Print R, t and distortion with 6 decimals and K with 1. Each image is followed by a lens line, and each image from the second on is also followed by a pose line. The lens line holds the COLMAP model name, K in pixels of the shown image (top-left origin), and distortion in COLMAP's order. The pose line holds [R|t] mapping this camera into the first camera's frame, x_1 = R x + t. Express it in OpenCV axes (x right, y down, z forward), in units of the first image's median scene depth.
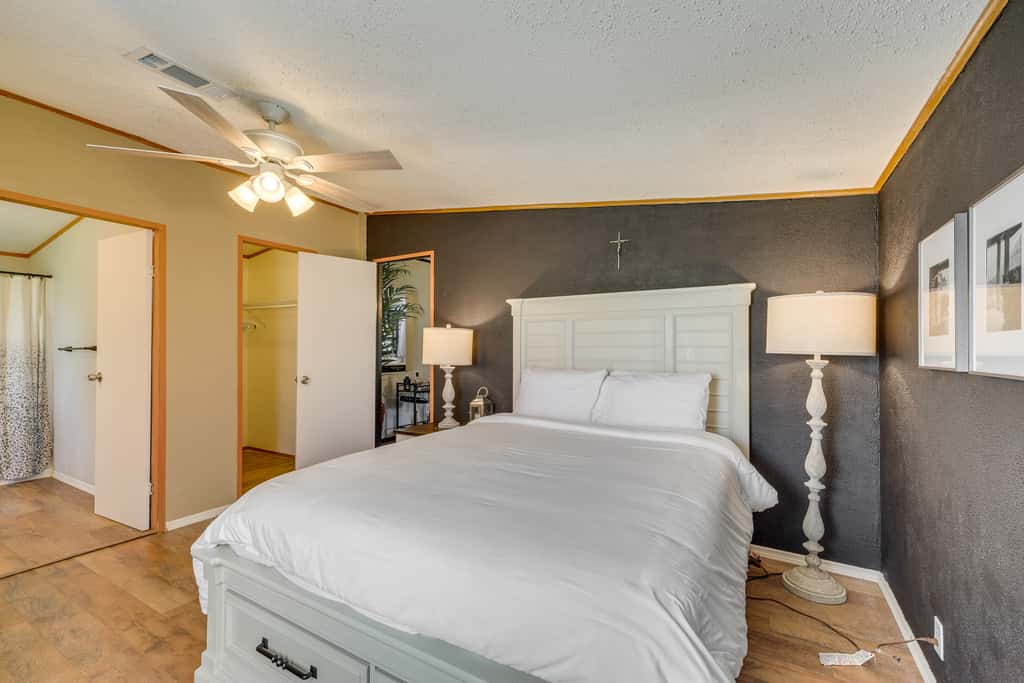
lens RADIAL K [[443.5, 0, 512.4], [0, 443.5, 345.2], [0, 0, 1]] dist [0.008018, 0.000719]
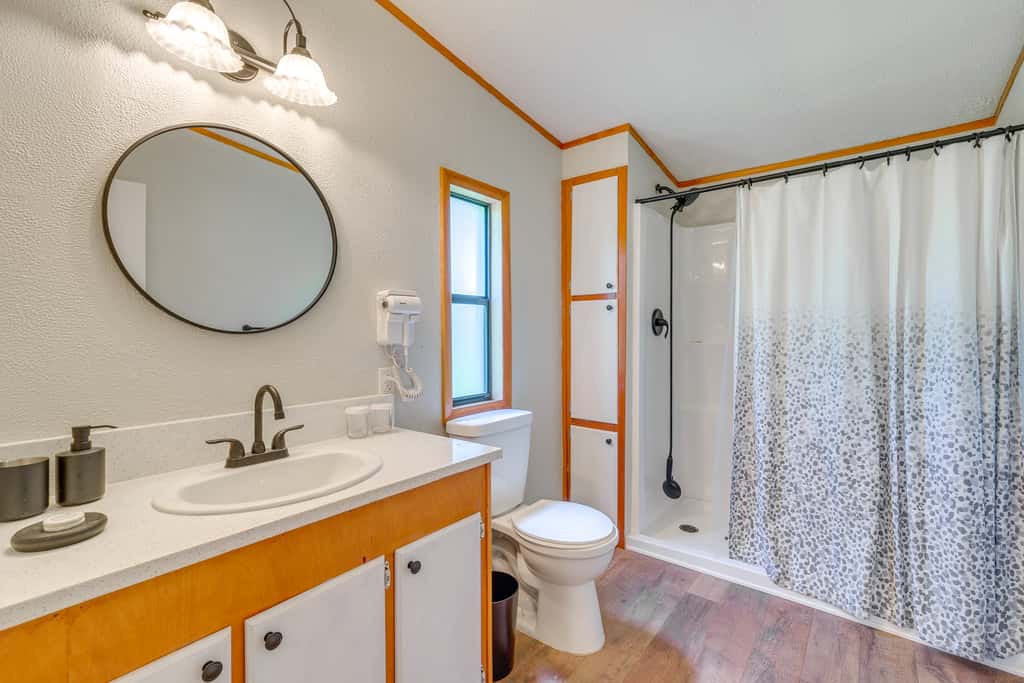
lens RADIAL K [[443.5, 0, 512.6], [0, 443.5, 341.9], [0, 0, 1]] dist [0.008018, 0.000719]
pose [[-0.113788, 0.004954, -0.993493, -0.639946], [0.005972, 0.999973, 0.004302, 0.019688], [0.993487, -0.005443, -0.113815, 0.639851]]
